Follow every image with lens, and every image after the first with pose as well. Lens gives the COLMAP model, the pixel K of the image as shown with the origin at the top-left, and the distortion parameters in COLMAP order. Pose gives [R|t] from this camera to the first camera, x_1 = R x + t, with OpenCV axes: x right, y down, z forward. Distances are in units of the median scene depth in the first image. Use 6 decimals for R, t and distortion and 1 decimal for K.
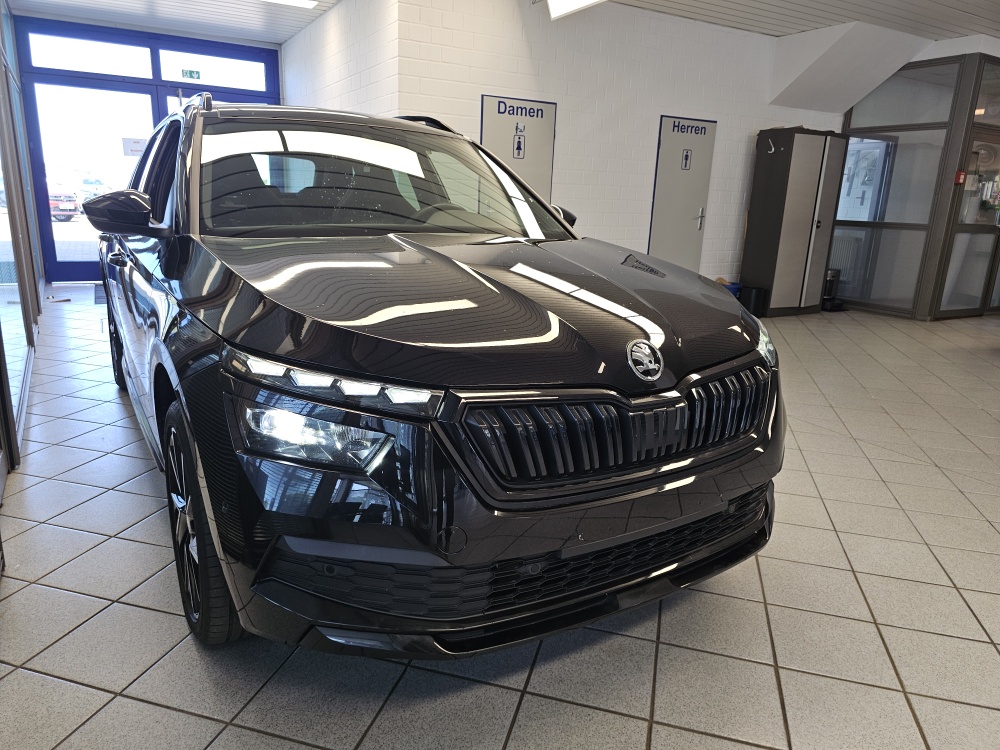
lens RADIAL K [[674.2, 0, 502.1], [0, 674.2, 380.6], [0, 0, 1]] dist [0.018645, -0.027311]
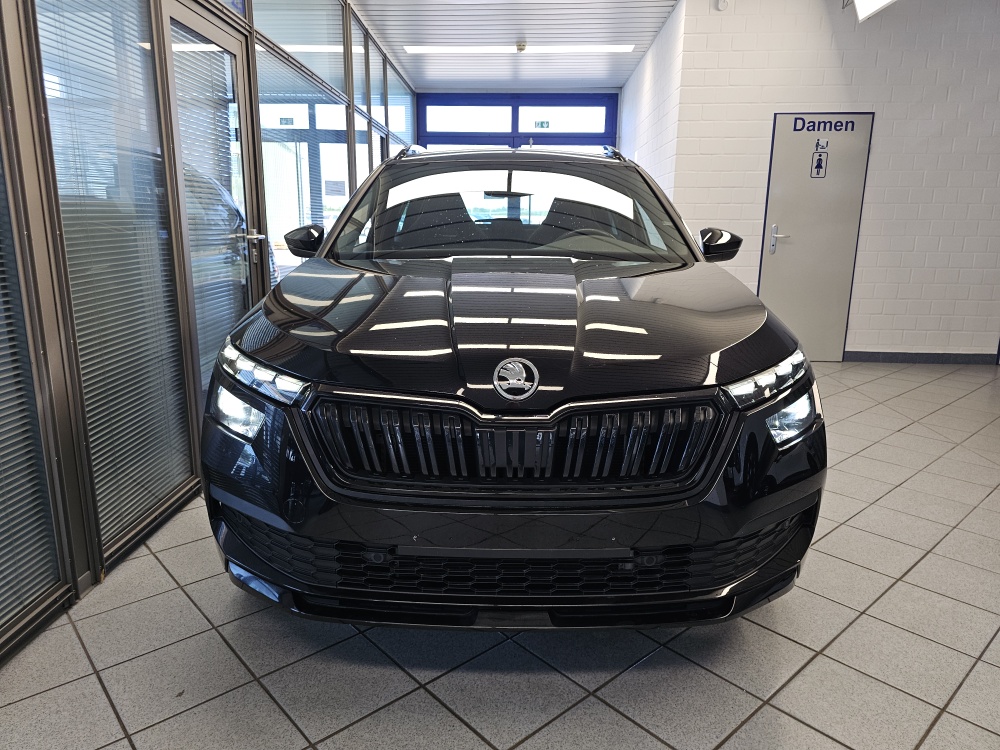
lens RADIAL K [[674.2, 0, 498.8], [0, 674.2, 369.6], [0, 0, 1]] dist [0.018645, -0.027311]
pose [[0.842504, 0.083796, -0.532132, 0.168345], [-0.114978, 0.993036, -0.025665, -0.003329], [0.526276, 0.082806, 0.846272, 0.035620]]
